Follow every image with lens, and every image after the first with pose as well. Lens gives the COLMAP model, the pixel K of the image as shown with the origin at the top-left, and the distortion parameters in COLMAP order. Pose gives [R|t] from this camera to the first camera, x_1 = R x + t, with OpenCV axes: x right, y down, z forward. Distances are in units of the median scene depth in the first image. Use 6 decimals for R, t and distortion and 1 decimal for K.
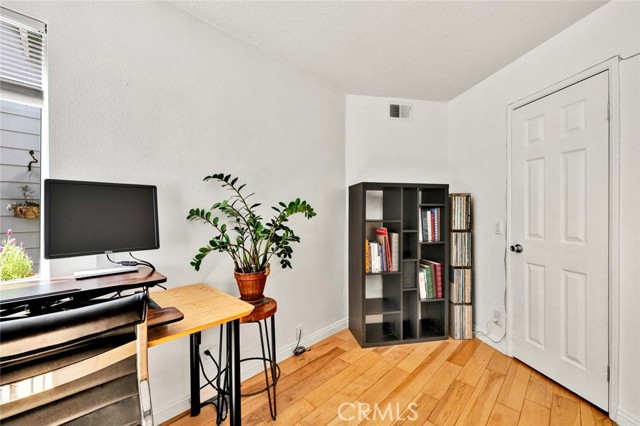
lens RADIAL K [[261.4, 0, 318.3], [0, 261.4, 212.9], [0, 0, 1]] dist [0.010974, -0.001277]
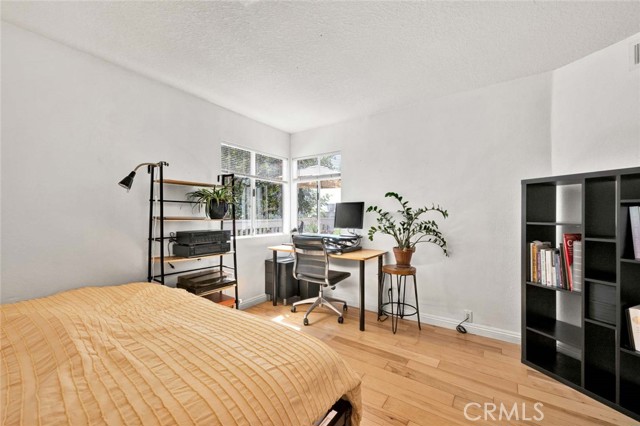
lens RADIAL K [[261.4, 0, 318.8], [0, 261.4, 212.9], [0, 0, 1]] dist [0.010974, -0.001277]
pose [[0.147866, 0.000899, -0.989007, 0.939972], [-0.002494, 0.999997, 0.000536, -0.000706], [0.989004, 0.002387, 0.147868, 0.165492]]
